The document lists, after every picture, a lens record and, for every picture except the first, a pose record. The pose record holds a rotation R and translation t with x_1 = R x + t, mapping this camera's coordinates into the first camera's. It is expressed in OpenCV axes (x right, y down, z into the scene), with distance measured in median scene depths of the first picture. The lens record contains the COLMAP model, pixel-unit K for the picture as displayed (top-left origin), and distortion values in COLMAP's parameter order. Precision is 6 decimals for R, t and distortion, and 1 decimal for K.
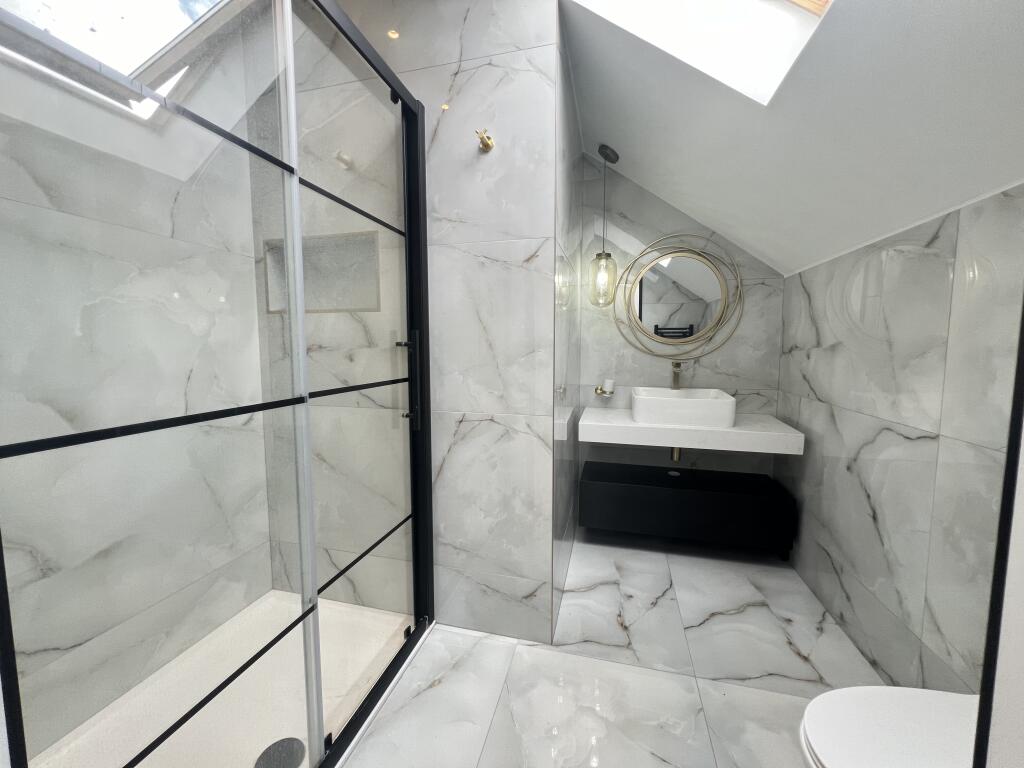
lens RADIAL K [[408.9, 0, 512.0], [0, 408.9, 384.0], [0, 0, 1]] dist [-0.003527, -0.000196]
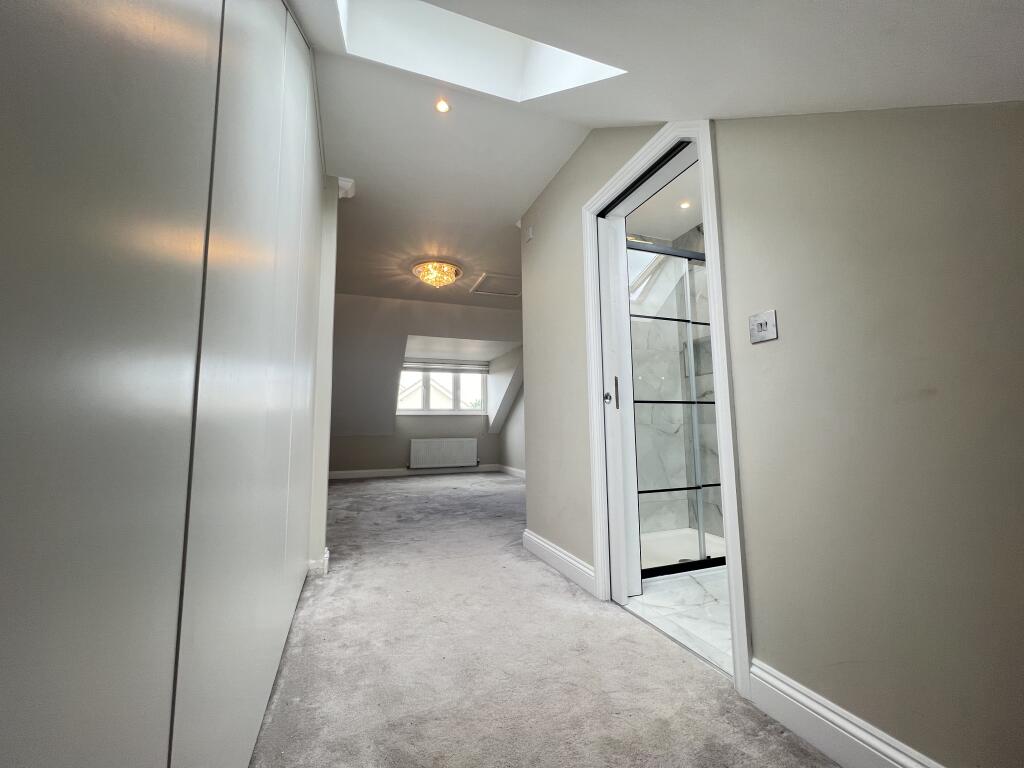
lens RADIAL K [[408.9, 0, 512.0], [0, 408.9, 384.0], [0, 0, 1]] dist [-0.003527, -0.000196]
pose [[0.571680, -0.096286, -0.814807, 0.561694], [-0.057311, 0.985978, -0.156724, 0.227417], [0.818472, 0.136293, 0.558146, -0.833255]]
